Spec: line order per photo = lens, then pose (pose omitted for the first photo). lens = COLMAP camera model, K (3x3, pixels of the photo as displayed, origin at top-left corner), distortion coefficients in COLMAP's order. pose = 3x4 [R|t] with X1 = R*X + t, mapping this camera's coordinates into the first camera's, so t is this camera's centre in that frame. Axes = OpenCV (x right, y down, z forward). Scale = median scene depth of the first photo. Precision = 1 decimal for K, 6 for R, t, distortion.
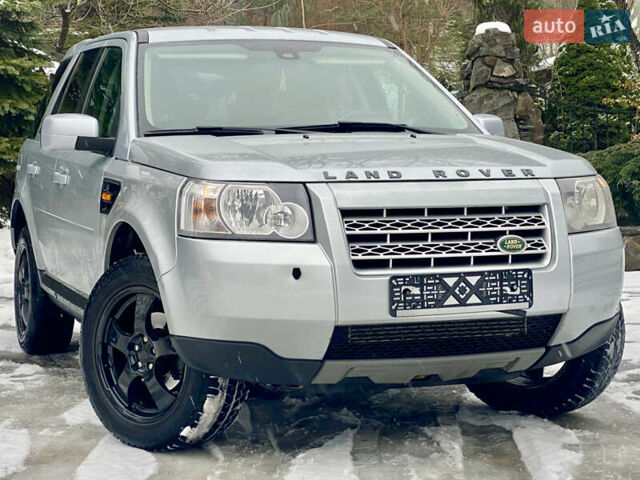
lens RADIAL K [[1449.2, 0, 319.9], [0, 1449.2, 242.1], [0, 0, 1]] dist [0.145743, 0.000000]
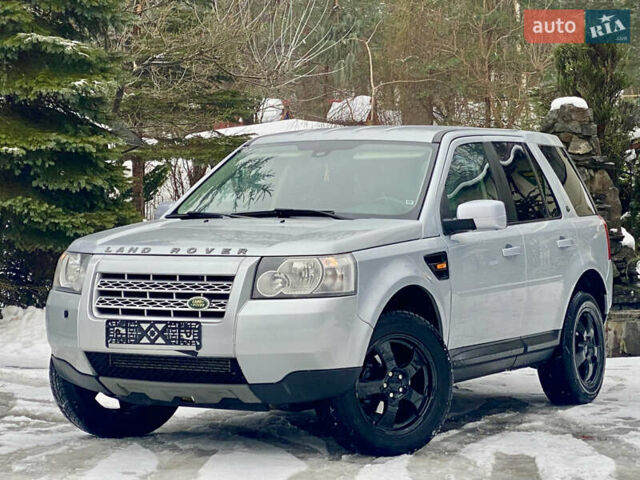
lens RADIAL K [[1892.7, 0, 316.7], [0, 1892.7, 234.6], [0, 0, 1]] dist [0.118966, 0.000000]
pose [[0.663577, 0.021593, -0.747796, 1.547678], [-0.054023, 0.998357, -0.019110, -0.035366], [0.746155, 0.053080, 0.663653, -0.106361]]
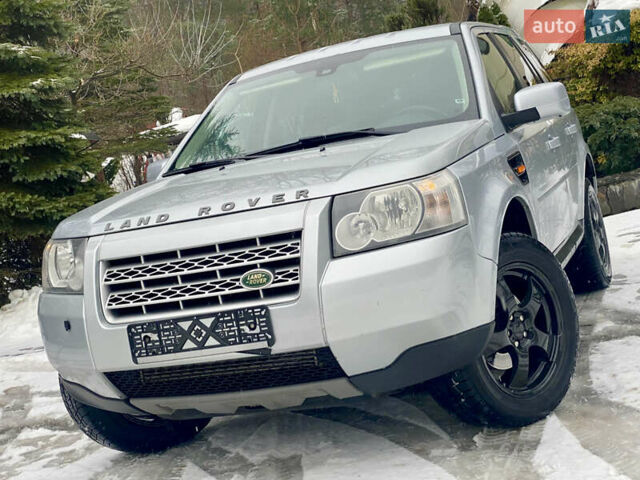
lens RADIAL K [[1018.9, 0, 320.1], [0, 1018.9, 228.8], [0, 0, 1]] dist [0.141856, 0.000000]
pose [[0.741012, -0.079304, -0.666793, 0.614443], [0.133456, 0.990585, 0.030496, -0.046144], [0.658097, -0.111586, 0.744619, 0.534900]]
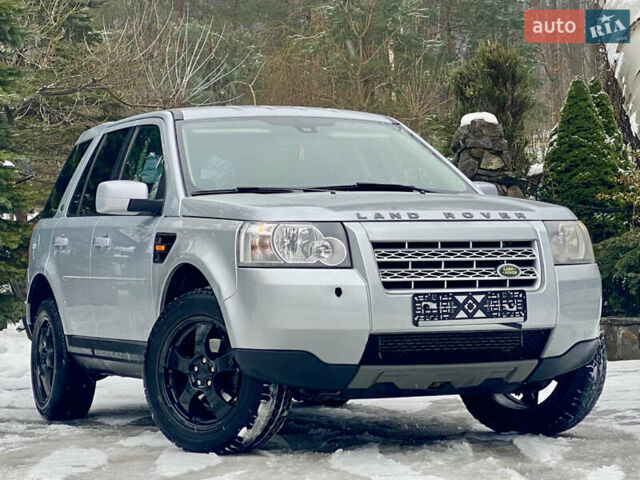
lens RADIAL K [[1909.1, 0, 324.1], [0, 1909.1, 245.4], [0, 0, 1]] dist [0.115136, 0.000000]
pose [[0.999099, -0.012014, 0.040711, -0.090707], [0.015658, 0.995783, -0.090391, 0.124396], [-0.039454, 0.090947, 0.995074, -0.611685]]
